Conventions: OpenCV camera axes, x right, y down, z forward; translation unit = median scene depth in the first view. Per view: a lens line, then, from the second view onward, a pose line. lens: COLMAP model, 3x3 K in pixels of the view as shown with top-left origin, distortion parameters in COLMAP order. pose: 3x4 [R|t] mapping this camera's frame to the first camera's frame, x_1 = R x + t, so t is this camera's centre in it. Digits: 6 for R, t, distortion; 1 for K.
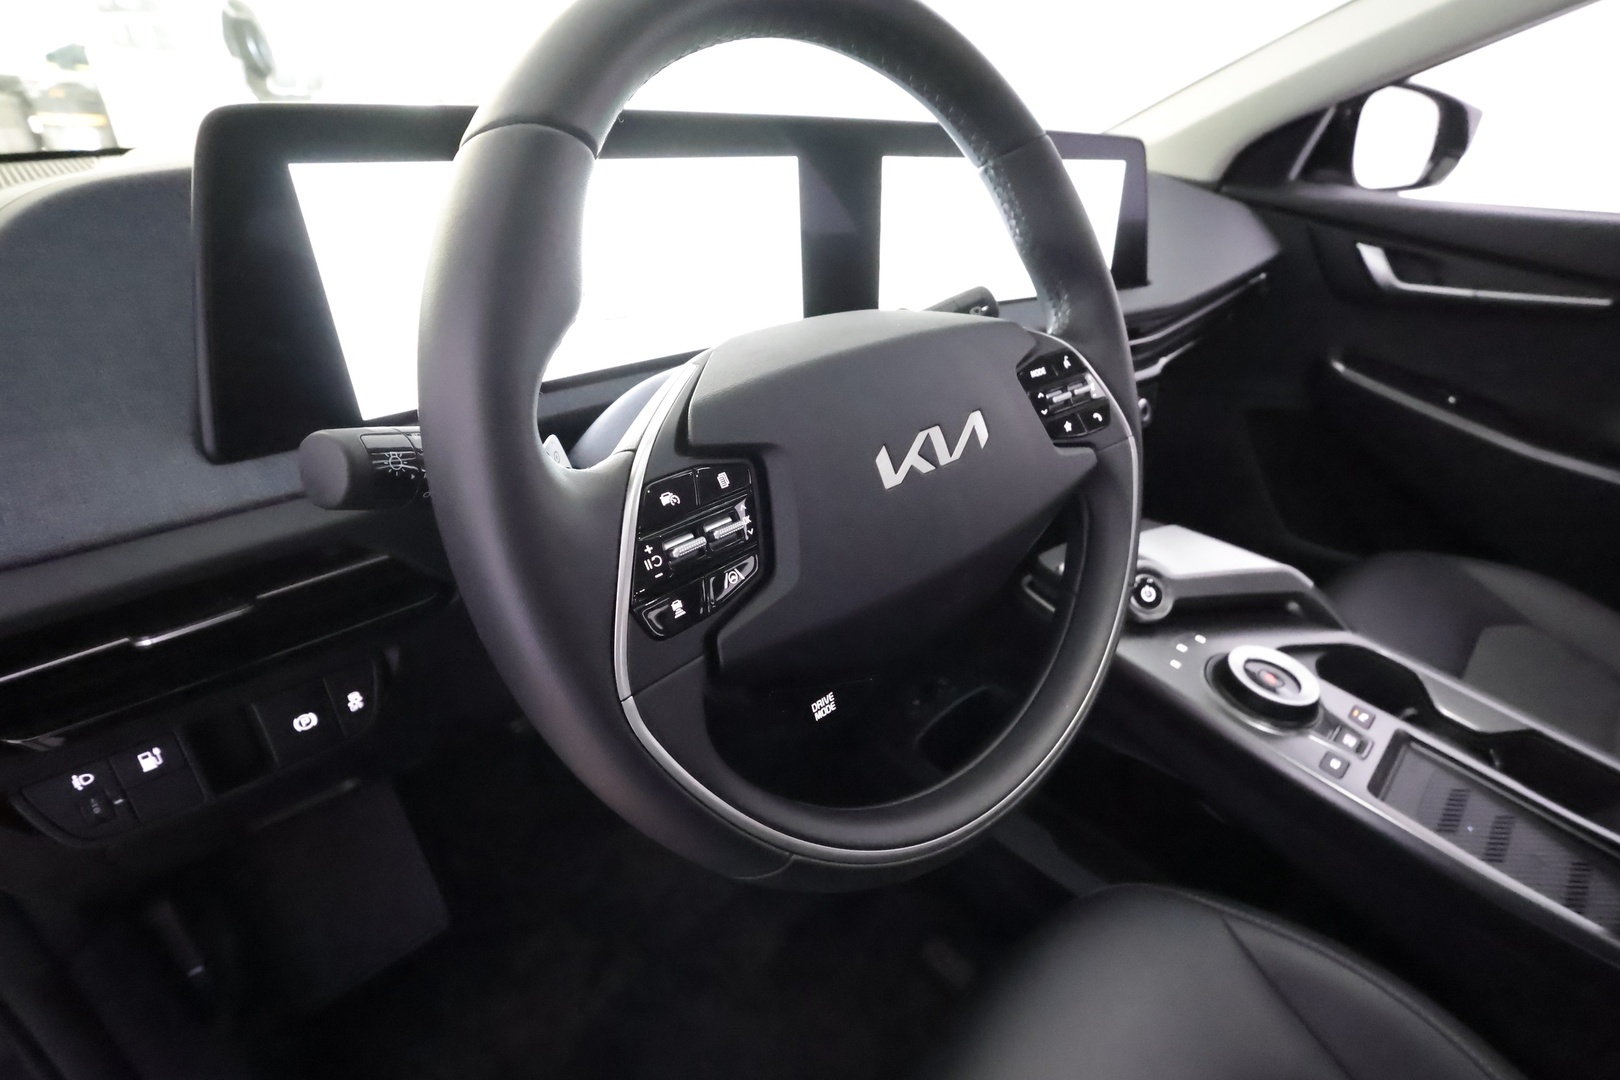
lens RADIAL K [[754.4, 0, 810.0], [0, 754.4, 540.0], [0, 0, 1]] dist [-0.002023, -0.000339]
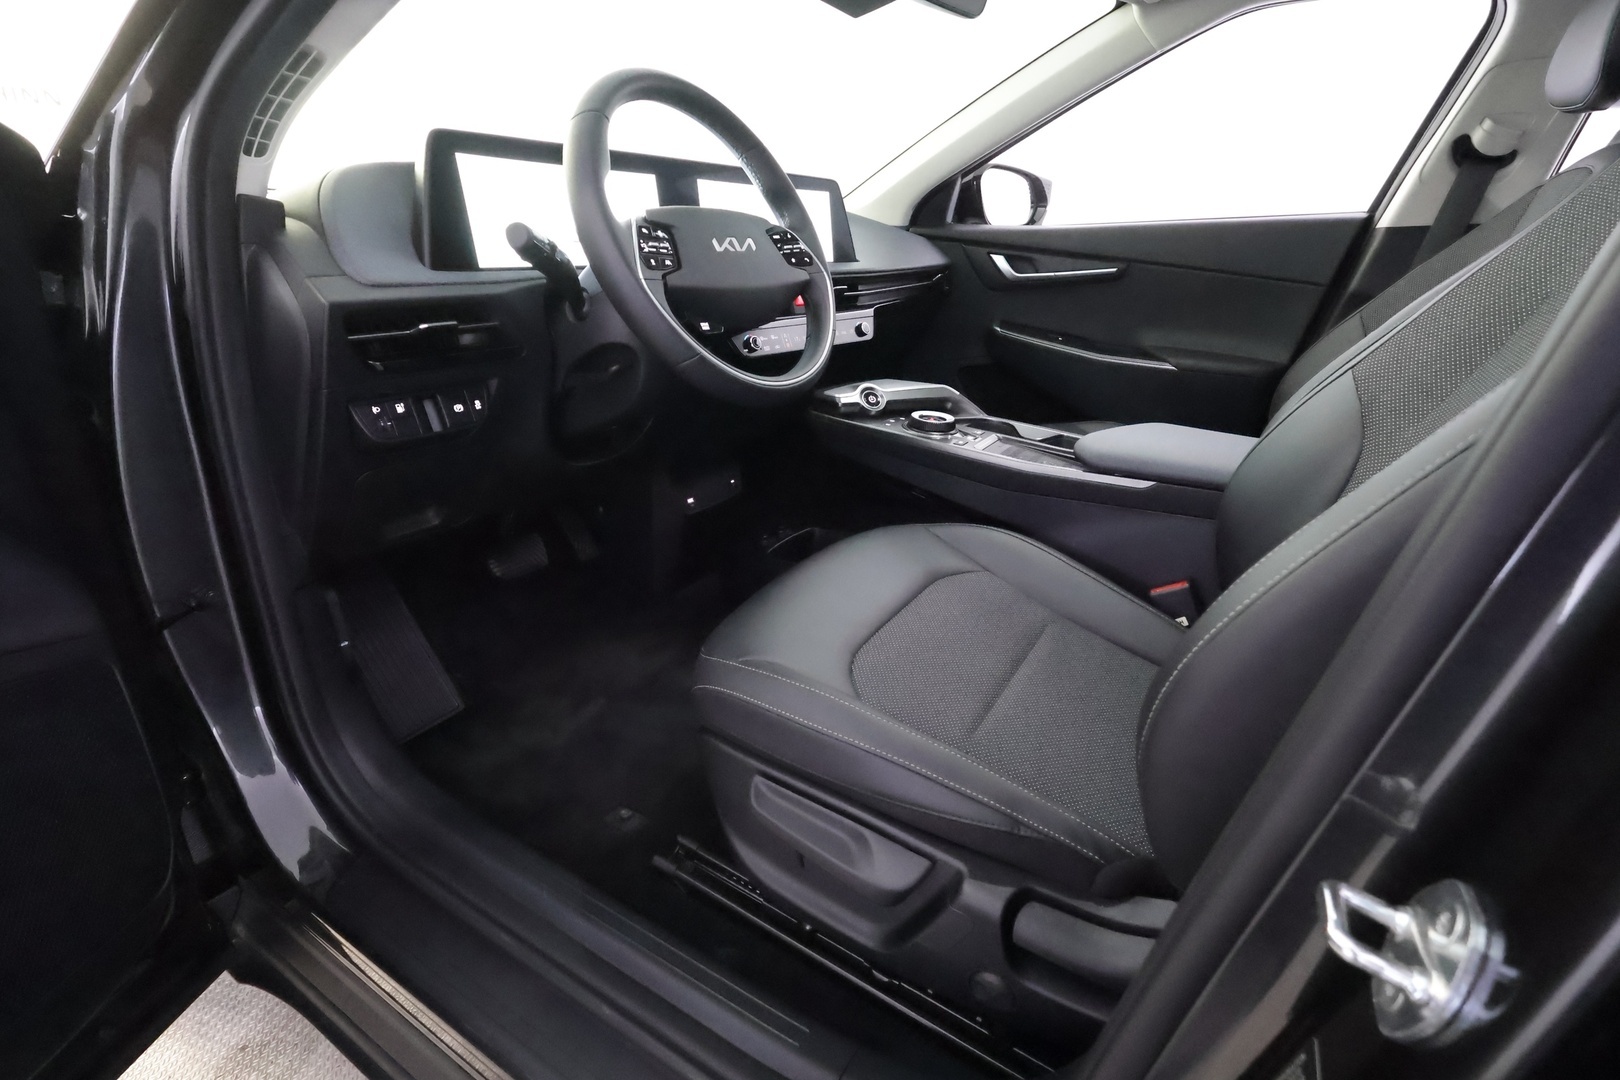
lens RADIAL K [[742.6, 0, 803.1], [0, 742.6, 542.0], [0, 0, 1]] dist [-0.003996, -0.000968]
pose [[0.973308, -0.121004, 0.195010, -0.185439], [0.147843, 0.980497, -0.129493, 1.018393], [-0.175538, 0.154867, 0.972215, -1.119947]]
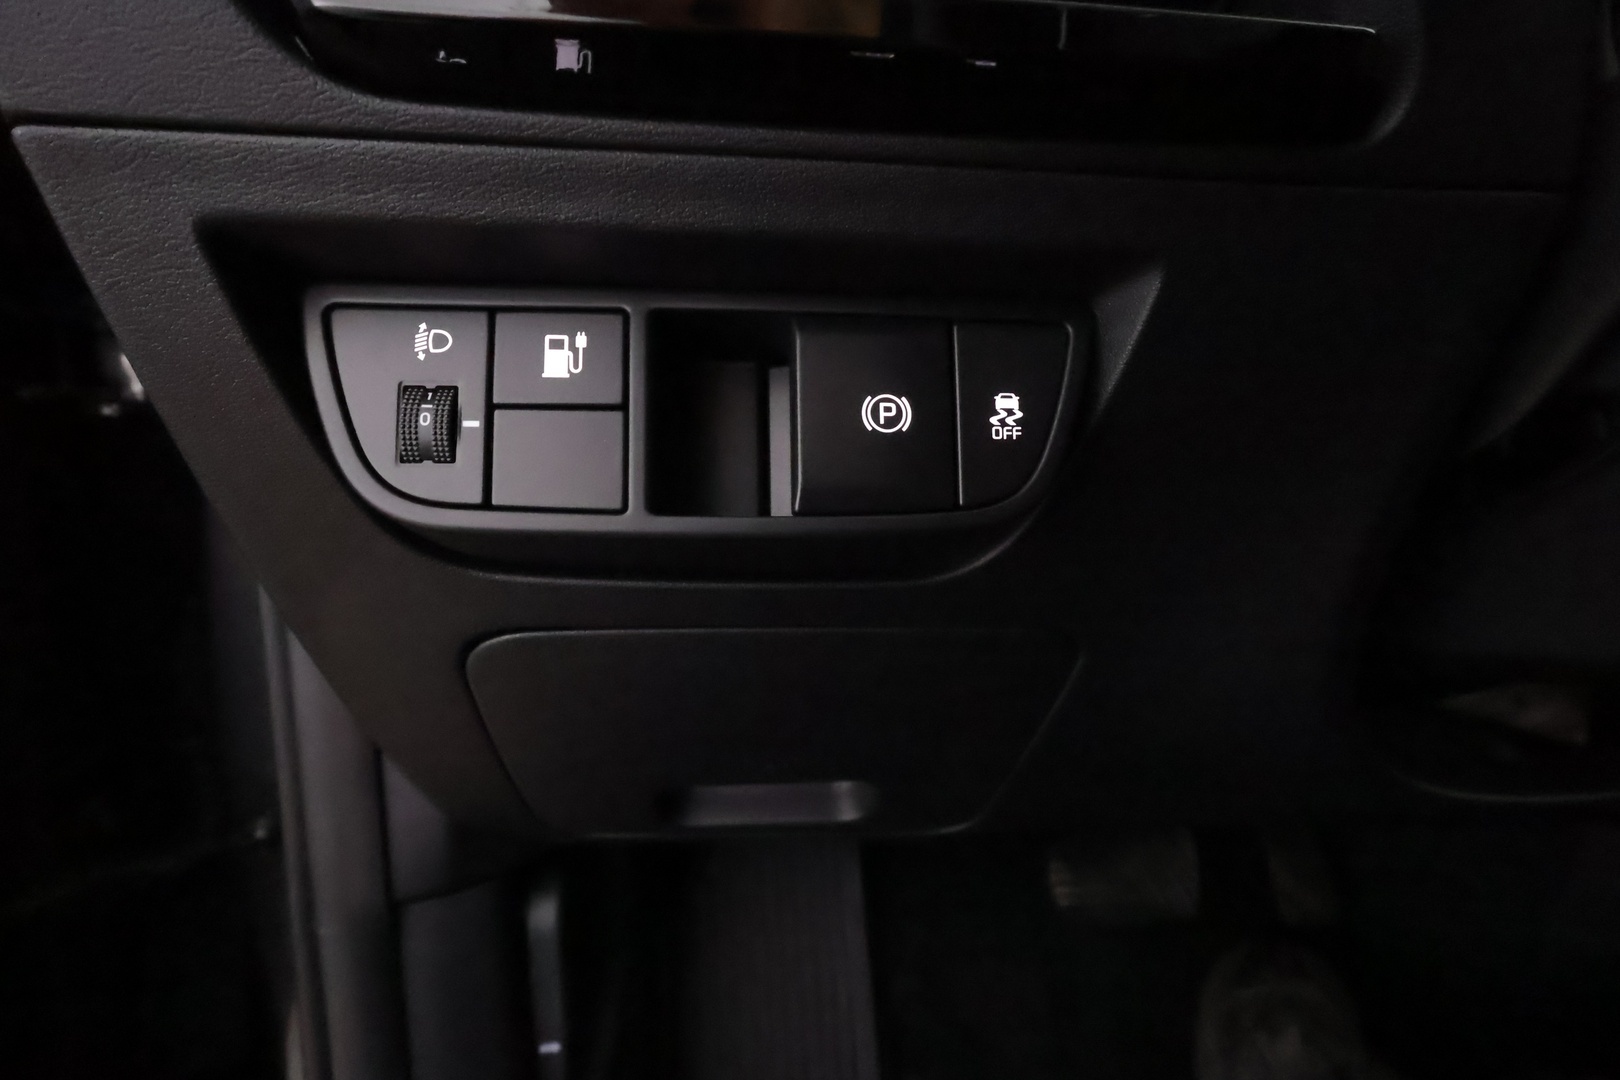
lens RADIAL K [[754.4, 0, 810.0], [0, 754.4, 540.0], [0, 0, 1]] dist [-0.002023, -0.000339]
pose [[0.798628, 0.093807, -0.594469, -0.476563], [-0.283356, 0.930052, -0.233906, 0.396360], [0.530945, 0.355251, 0.769346, 0.721507]]
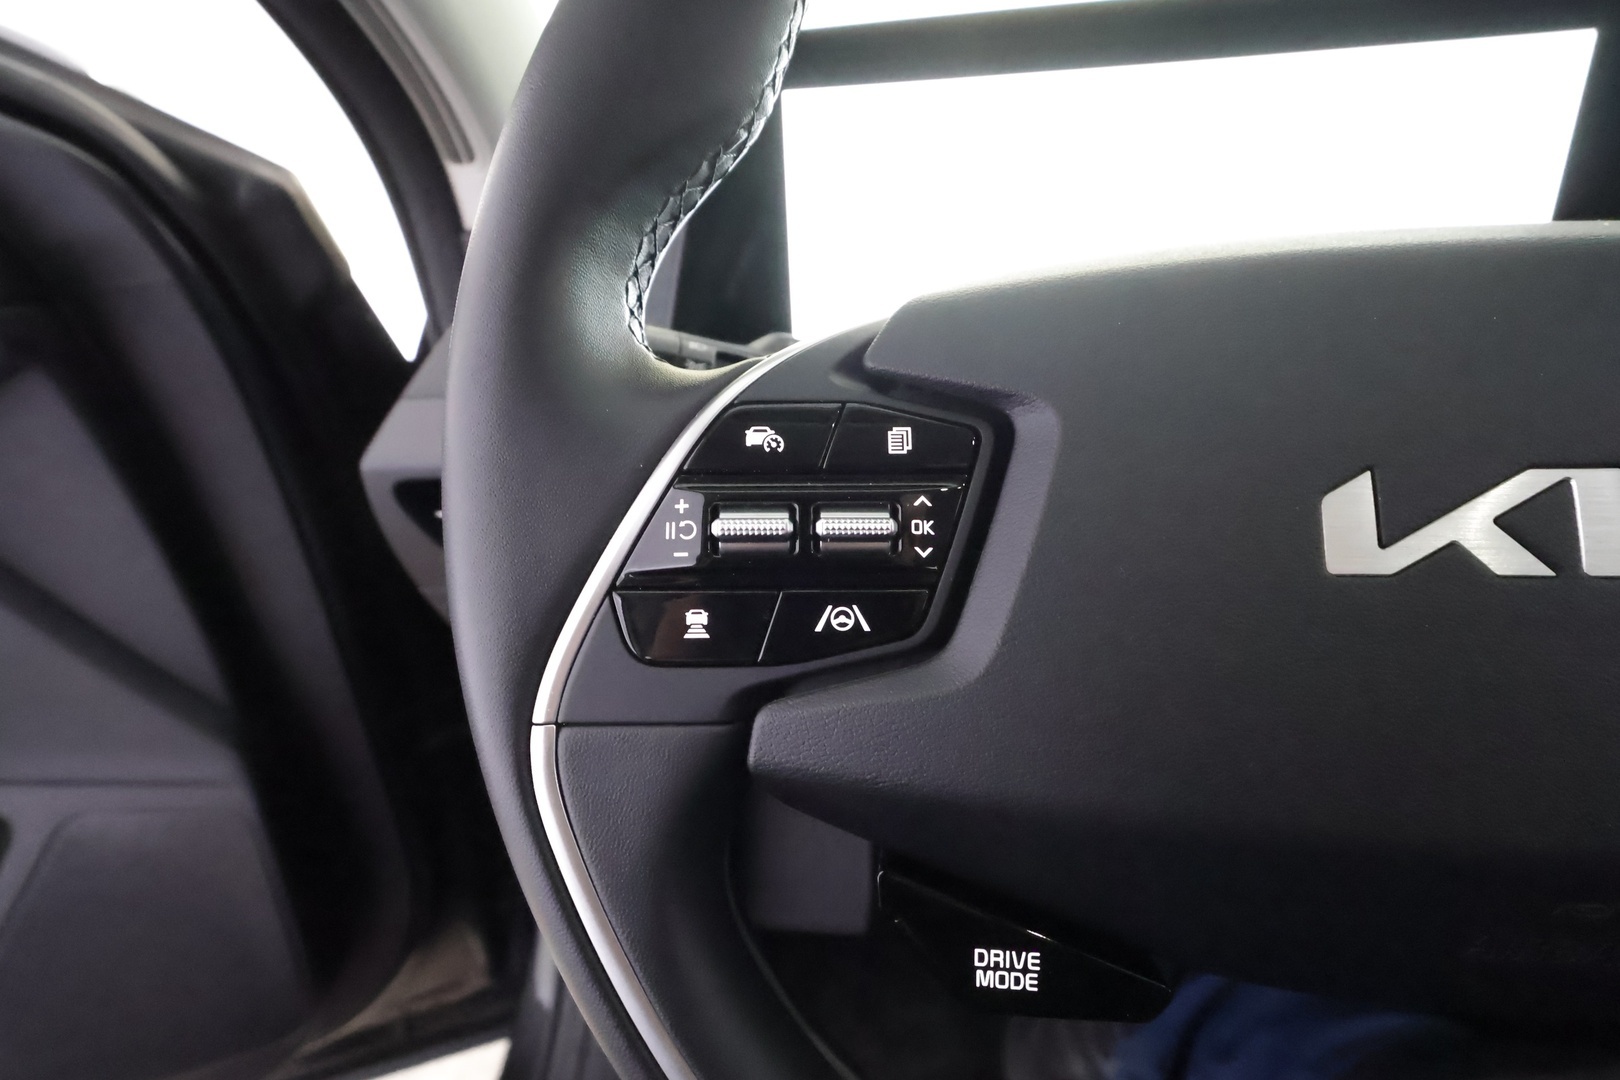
lens RADIAL K [[754.4, 0, 810.0], [0, 754.4, 540.0], [0, 0, 1]] dist [-0.002023, -0.000339]
pose [[0.619357, 0.257817, -0.741571, 0.166854], [-0.314943, 0.946804, 0.066130, -0.019027], [0.719172, 0.192594, 0.667607, 0.410192]]
